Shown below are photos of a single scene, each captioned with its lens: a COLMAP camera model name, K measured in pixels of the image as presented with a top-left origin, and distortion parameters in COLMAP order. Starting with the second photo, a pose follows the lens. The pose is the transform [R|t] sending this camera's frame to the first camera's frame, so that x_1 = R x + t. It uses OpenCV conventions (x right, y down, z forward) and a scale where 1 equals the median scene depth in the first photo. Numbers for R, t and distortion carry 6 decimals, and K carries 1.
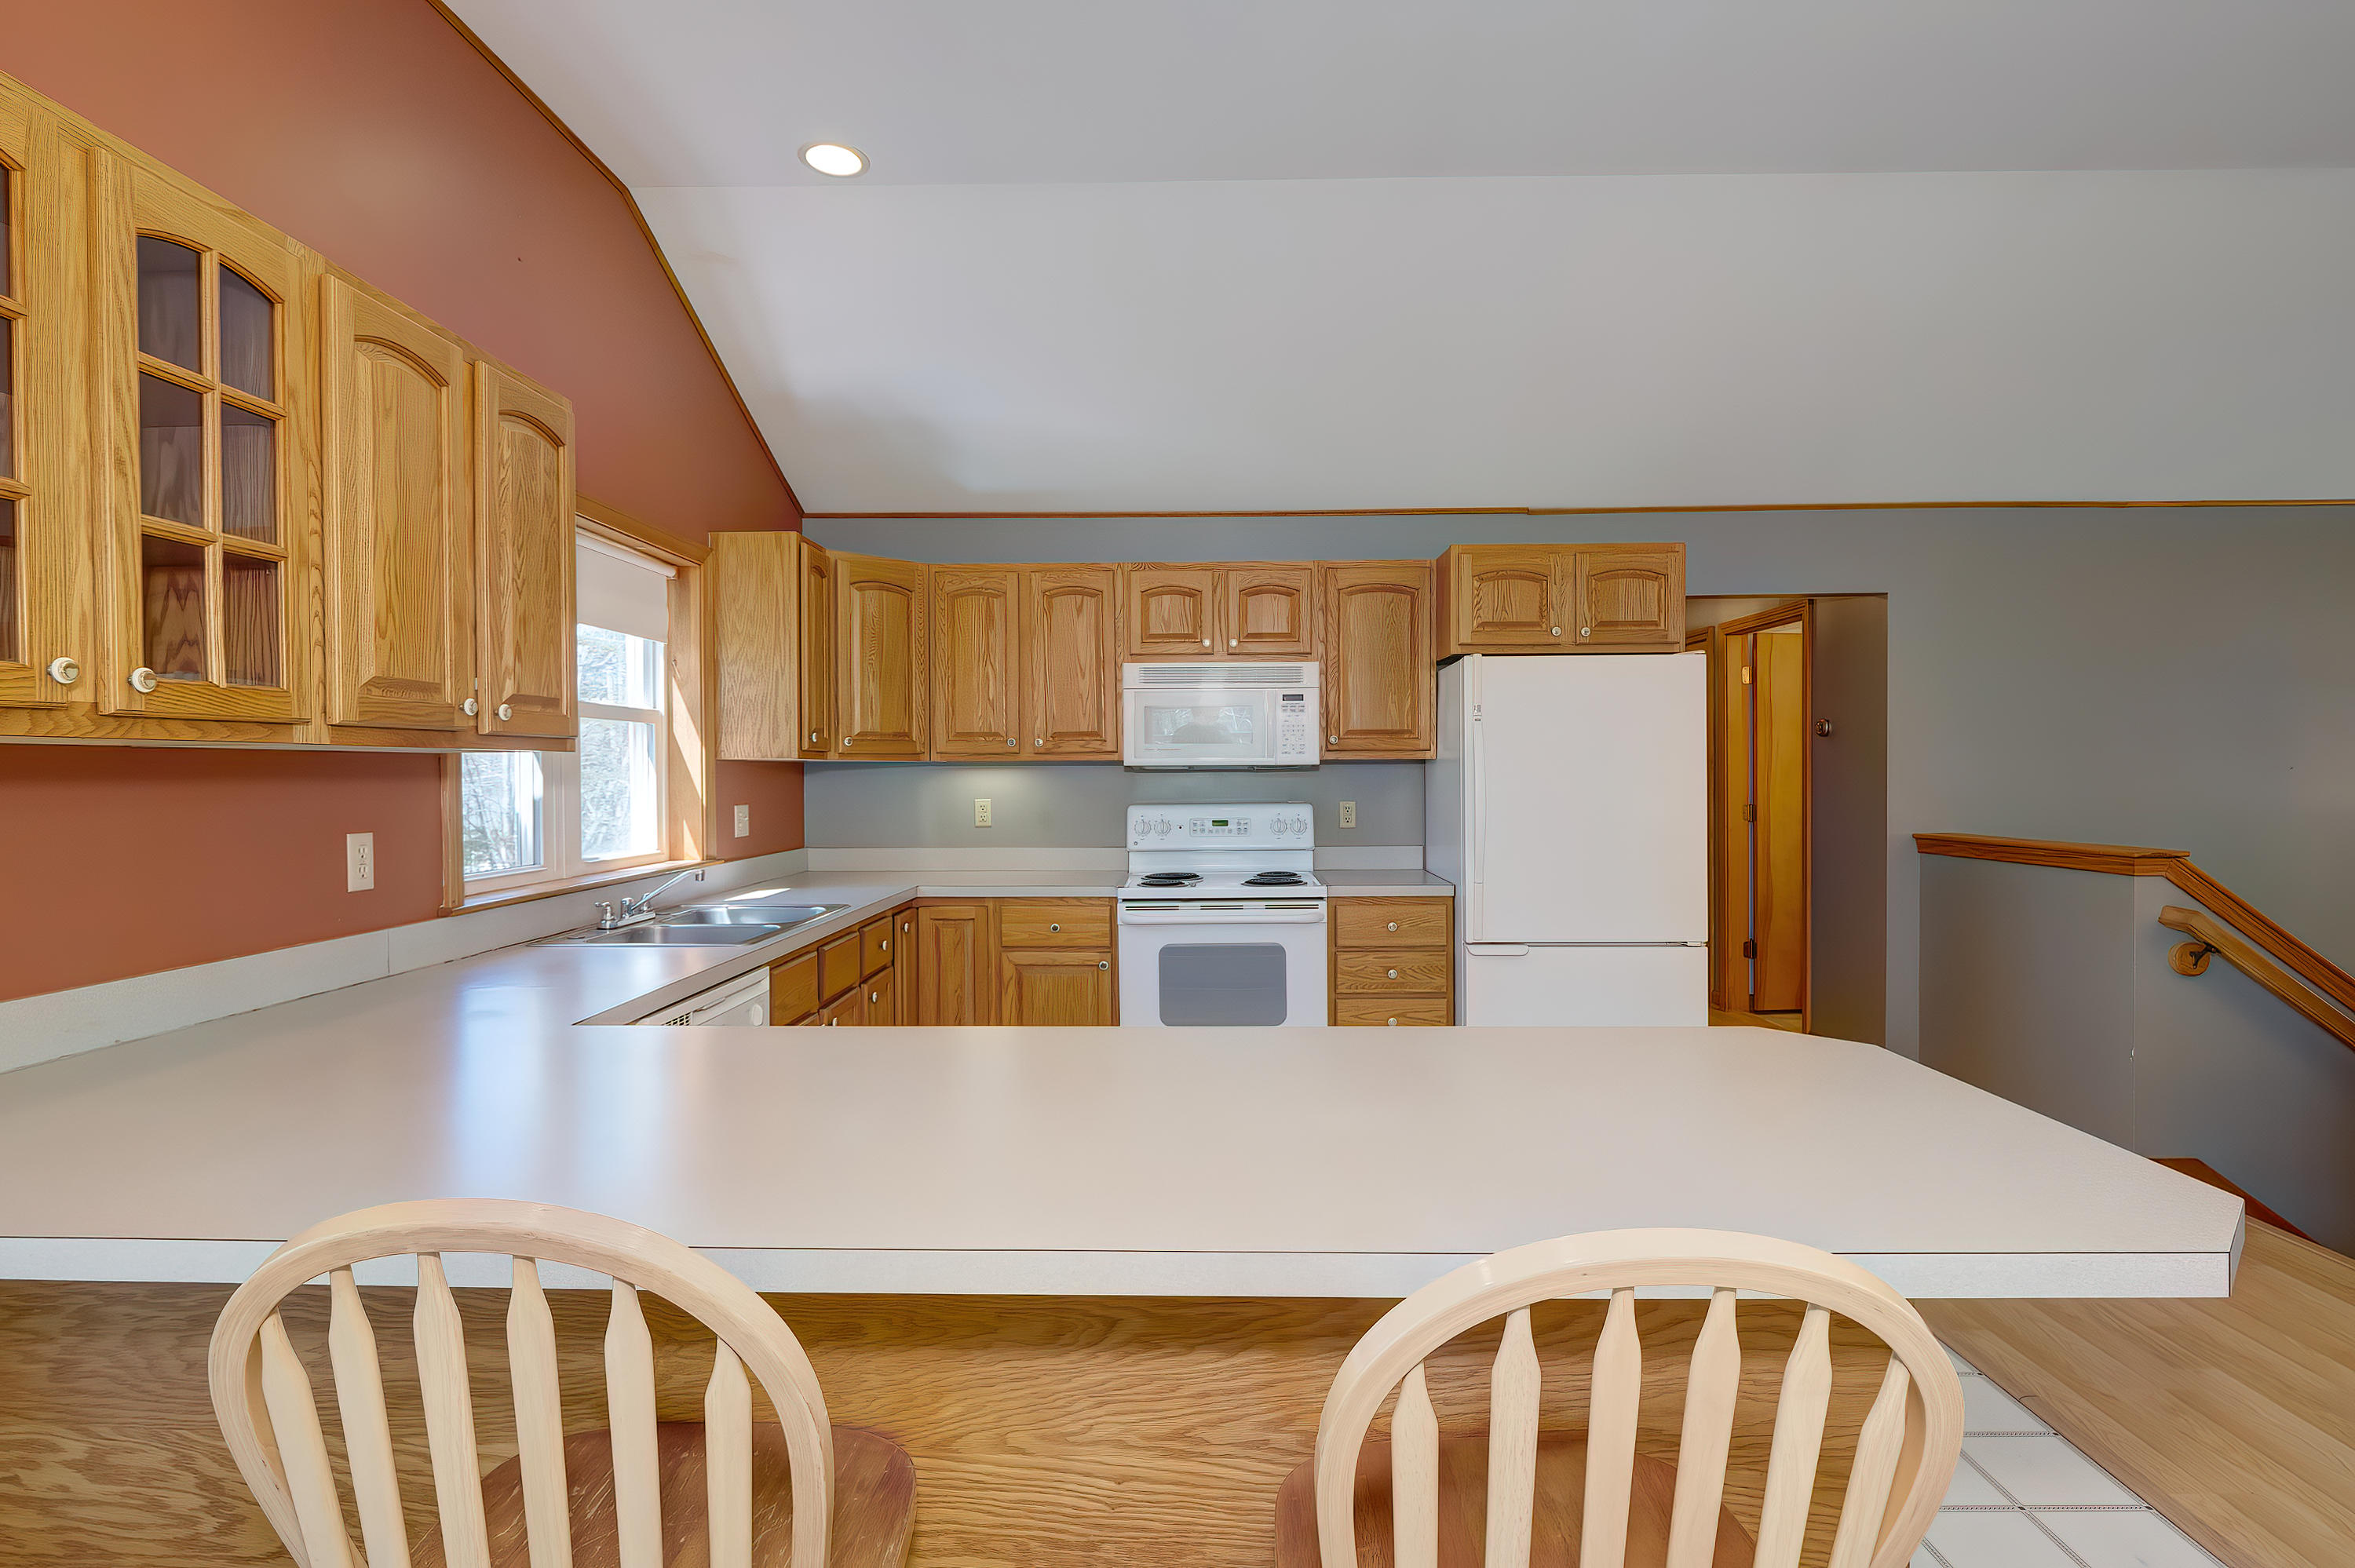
lens RADIAL K [[1167.5, 0, 1166.2], [0, 1167.5, 775.3], [0, 0, 1]] dist [-0.002753, -0.002938]
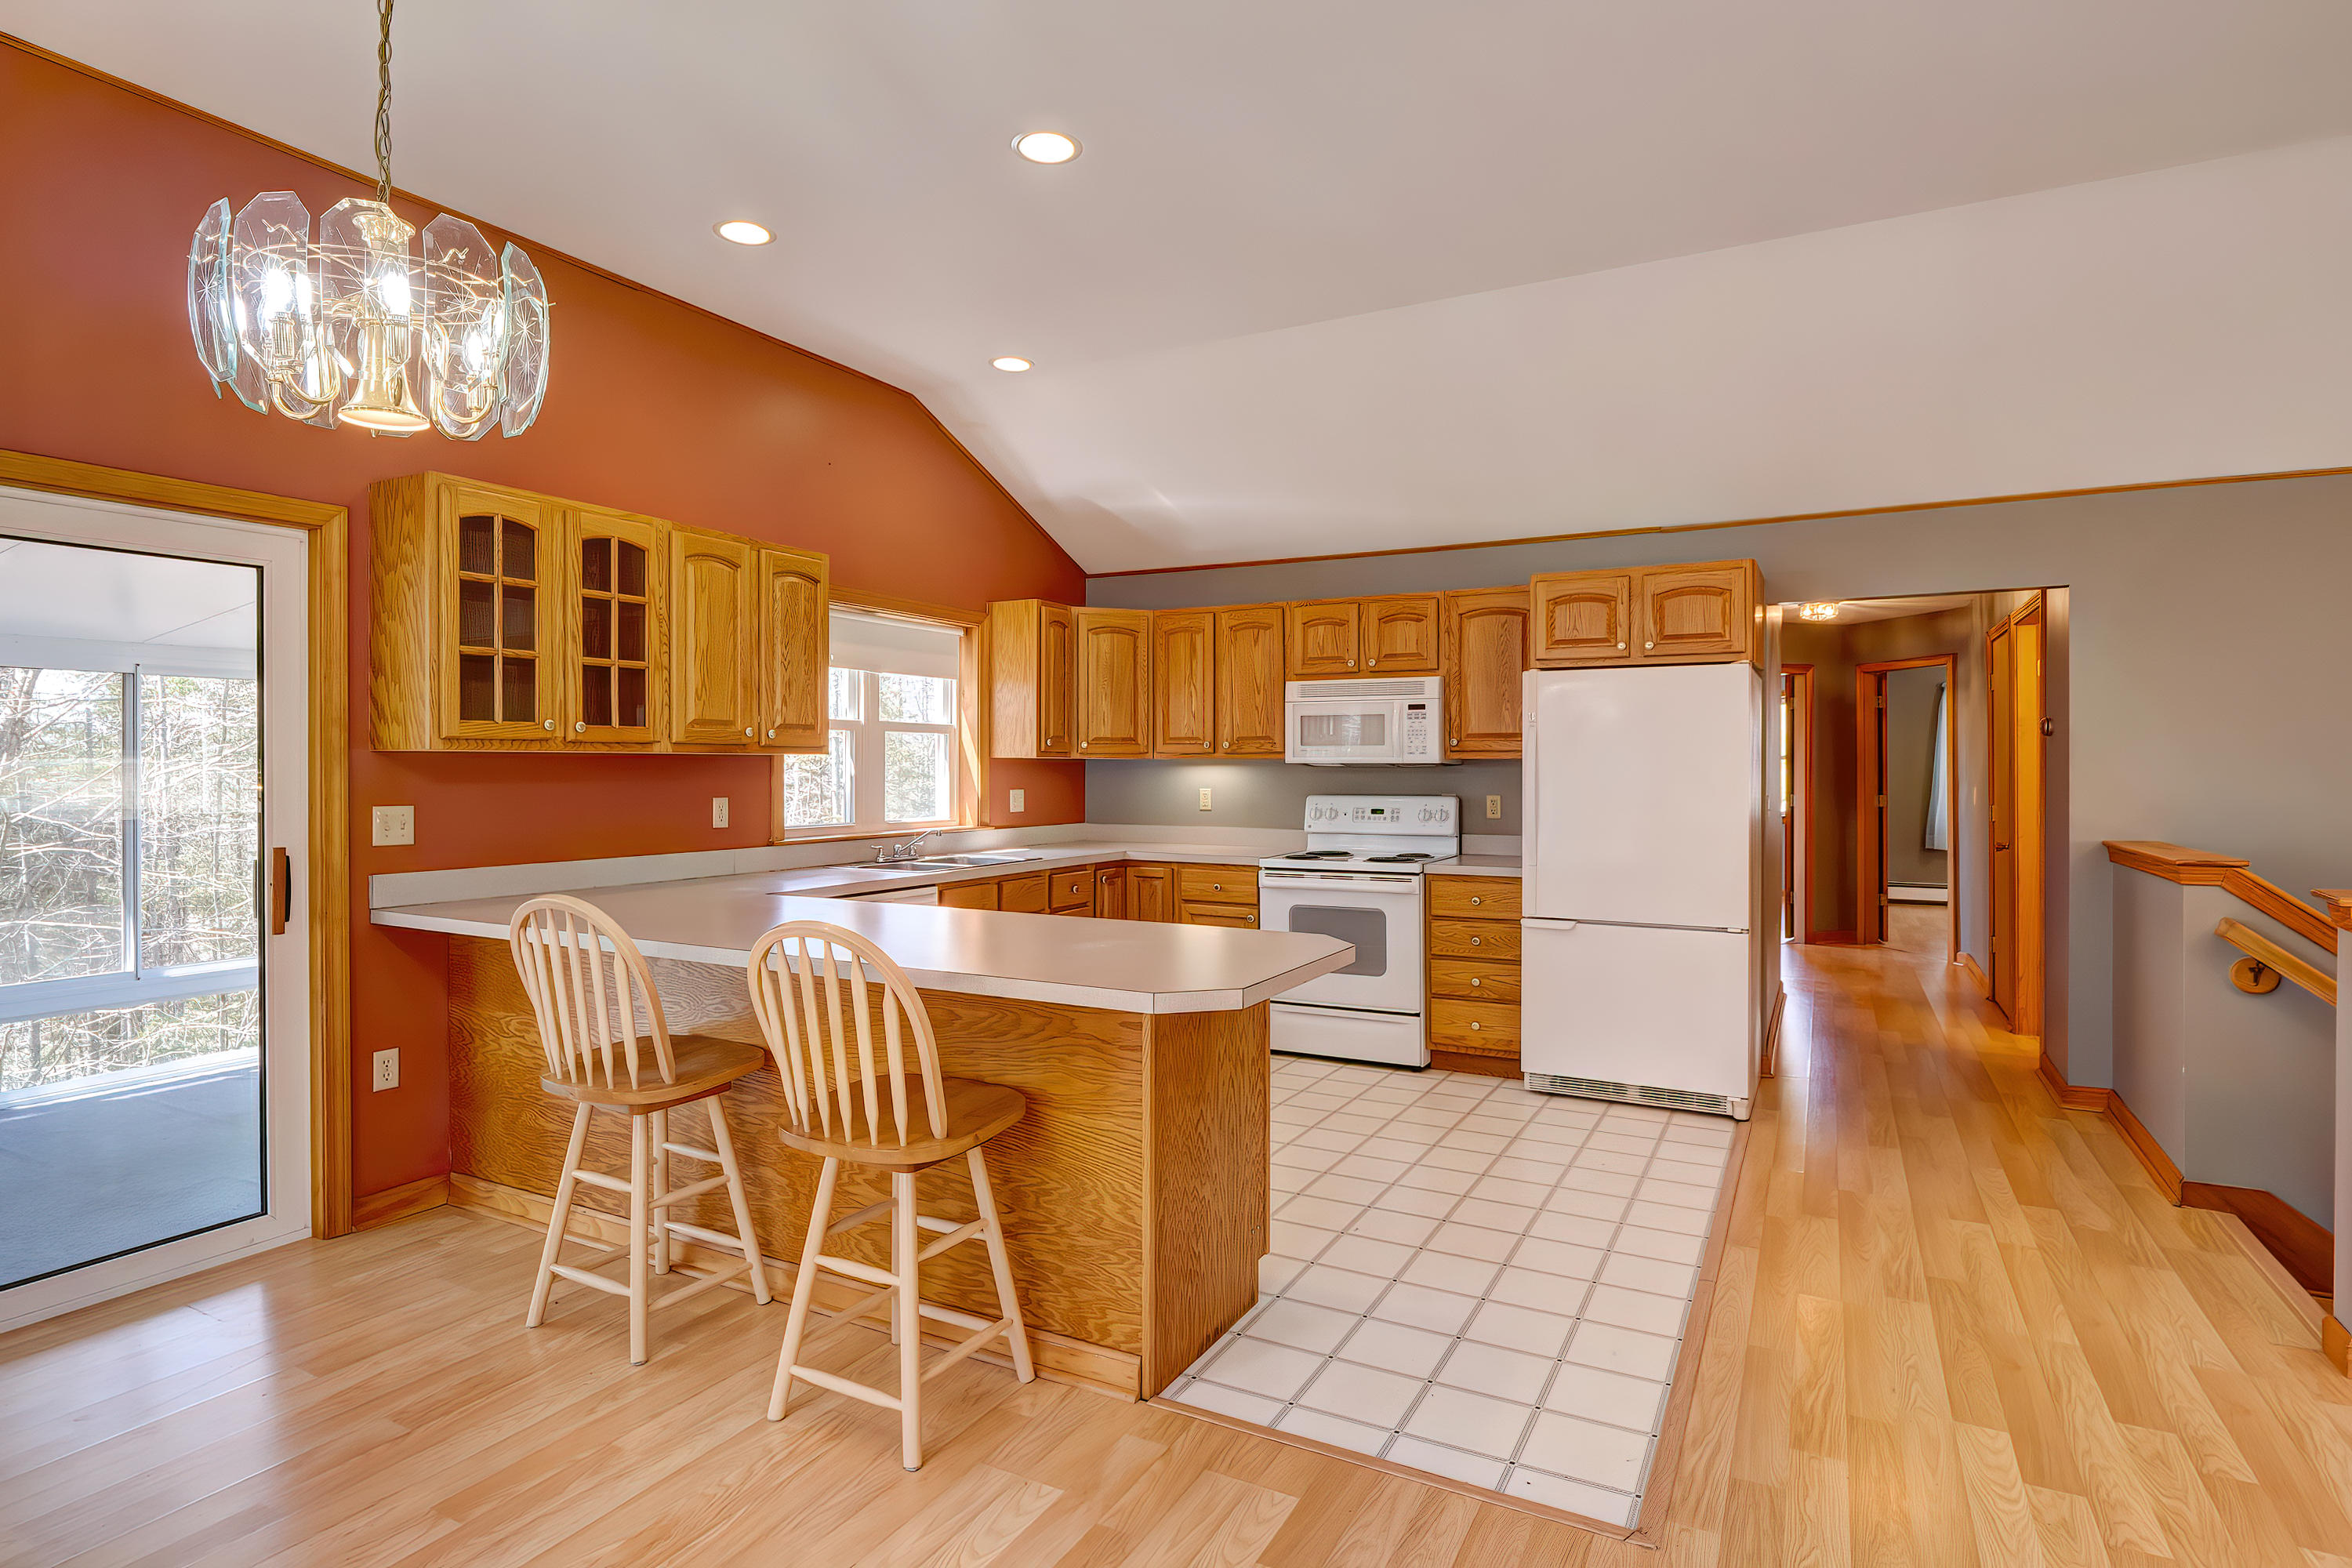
lens RADIAL K [[1215.7, 0, 1157.6], [0, 1215.7, 760.5], [0, 0, 1]] dist [-0.001643, -0.000079]
pose [[0.888211, 0.004508, -0.459414, 0.476413], [-0.008057, 0.999951, -0.005764, -0.002699], [0.459365, 0.008821, 0.888204, -0.243688]]
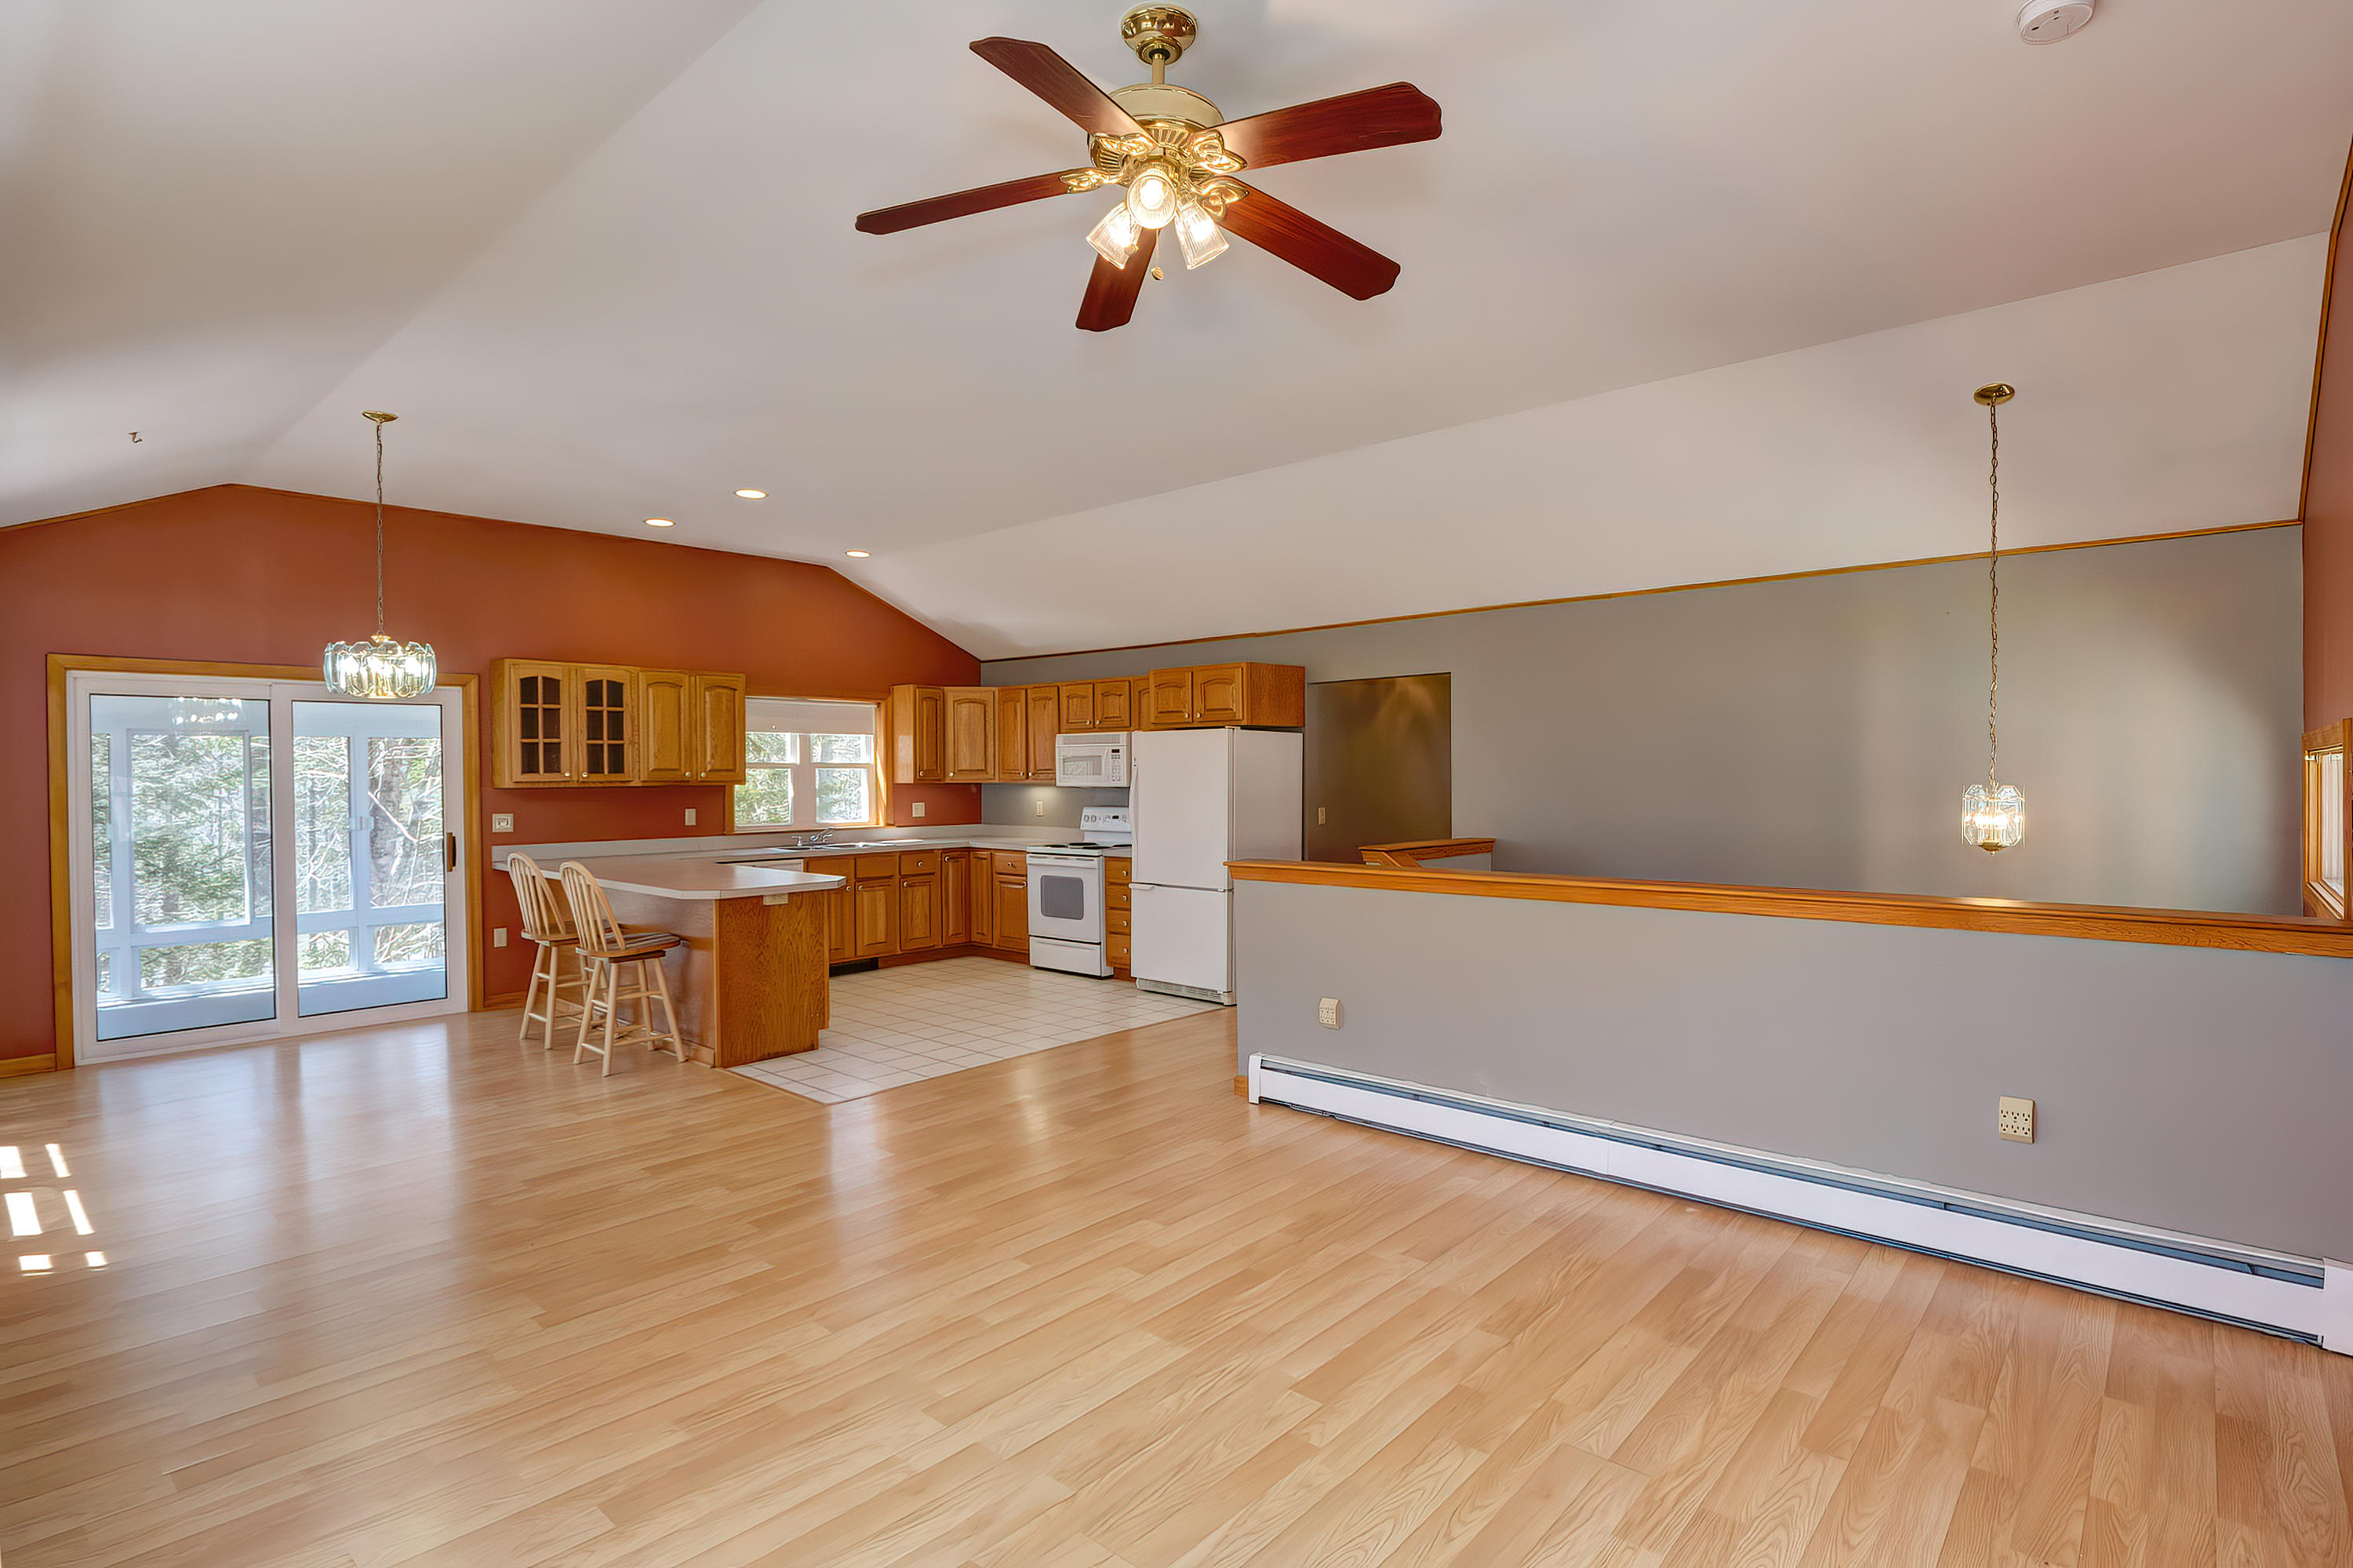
lens RADIAL K [[1166.8, 0, 1165.2], [0, 1166.8, 775.3], [0, 0, 1]] dist [-0.002753, -0.002938]
pose [[0.750299, 0.002637, -0.661094, 1.504351], [-0.001025, 0.999995, 0.002826, -0.034786], [0.661098, -0.001443, 0.750298, -0.382680]]
